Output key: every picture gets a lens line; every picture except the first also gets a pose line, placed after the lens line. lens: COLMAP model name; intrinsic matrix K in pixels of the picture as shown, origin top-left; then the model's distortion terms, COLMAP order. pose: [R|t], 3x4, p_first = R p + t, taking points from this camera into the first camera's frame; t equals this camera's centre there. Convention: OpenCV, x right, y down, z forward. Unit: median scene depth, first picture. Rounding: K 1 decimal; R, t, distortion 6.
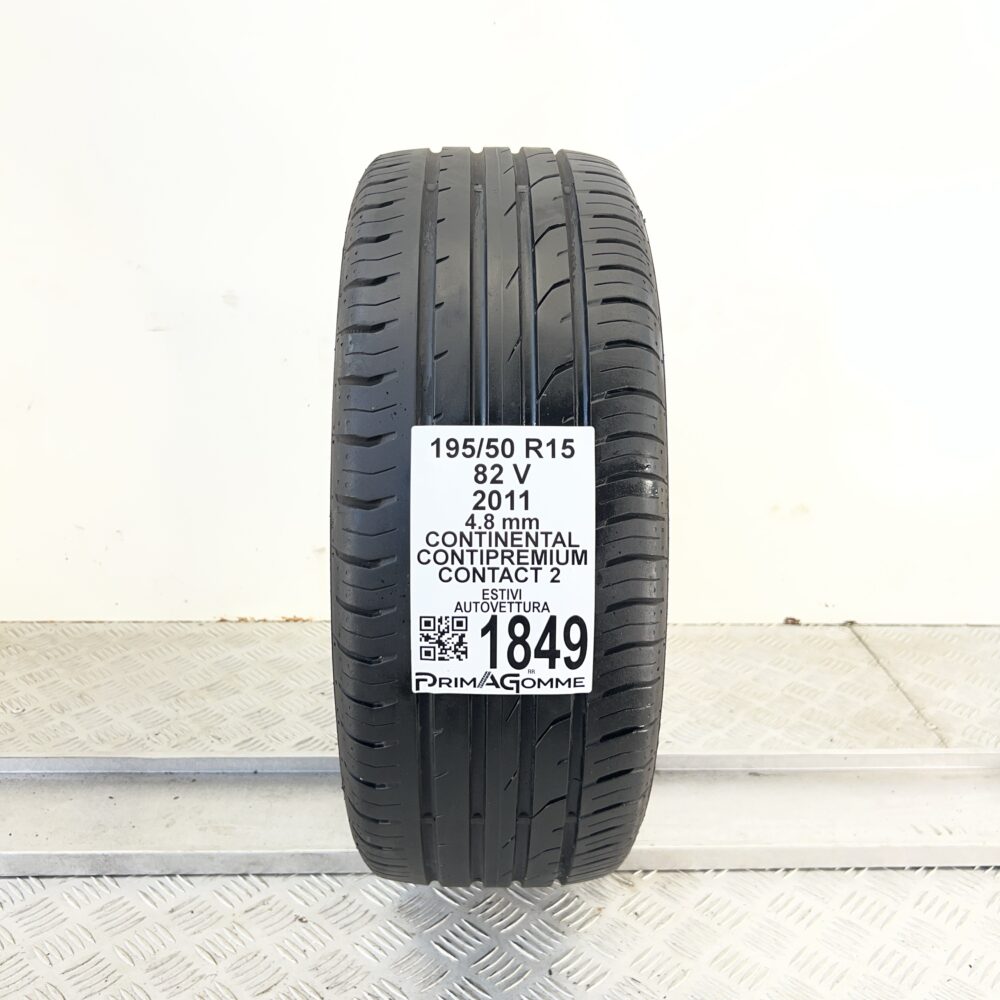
lens RADIAL K [[1038.4, 0, 502.9], [0, 1038.4, 494.2], [0, 0, 1]] dist [0.017548, 0.000000]
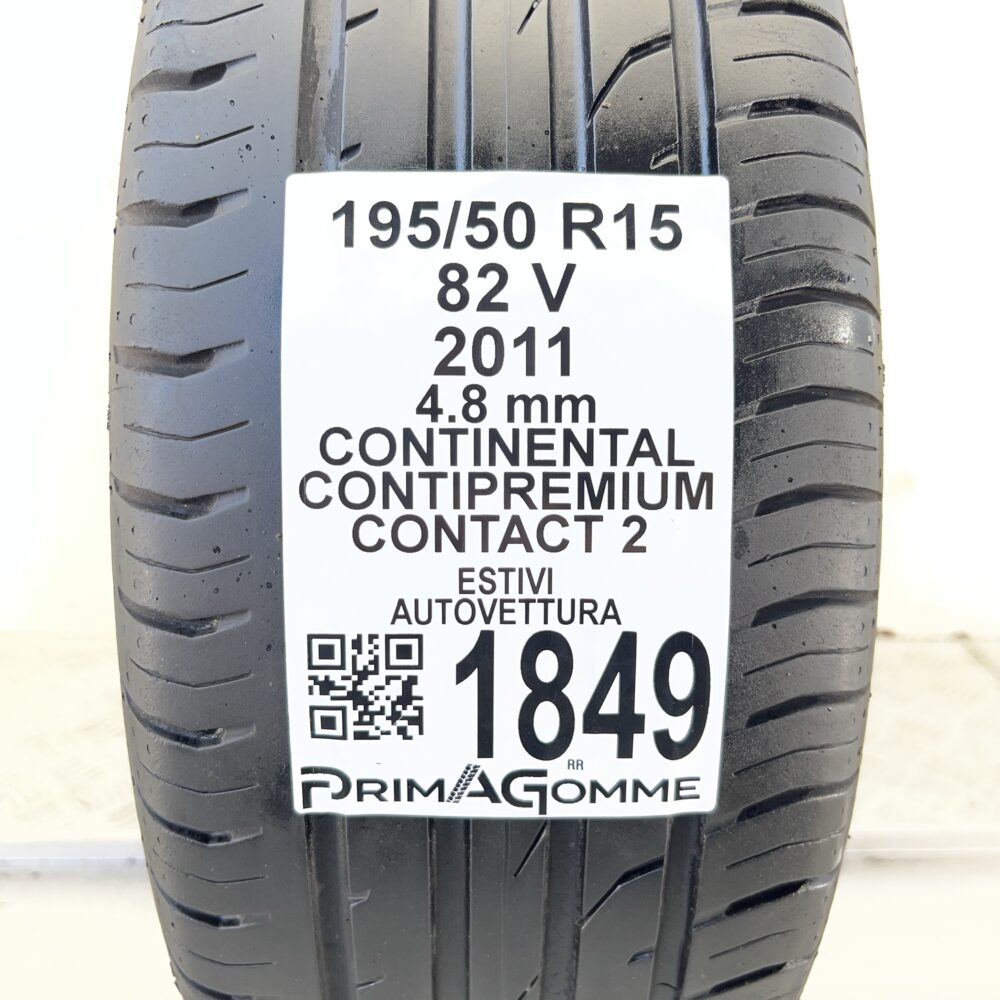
lens RADIAL K [[1038.4, 0, 498.8], [0, 1038.4, 505.0], [0, 0, 1]] dist [0.017548, 0.000000]
pose [[0.999998, -0.001280, 0.001593, -0.004285], [0.001275, 0.999995, 0.002876, 0.064751], [-0.001597, -0.002874, 0.999995, 0.584540]]
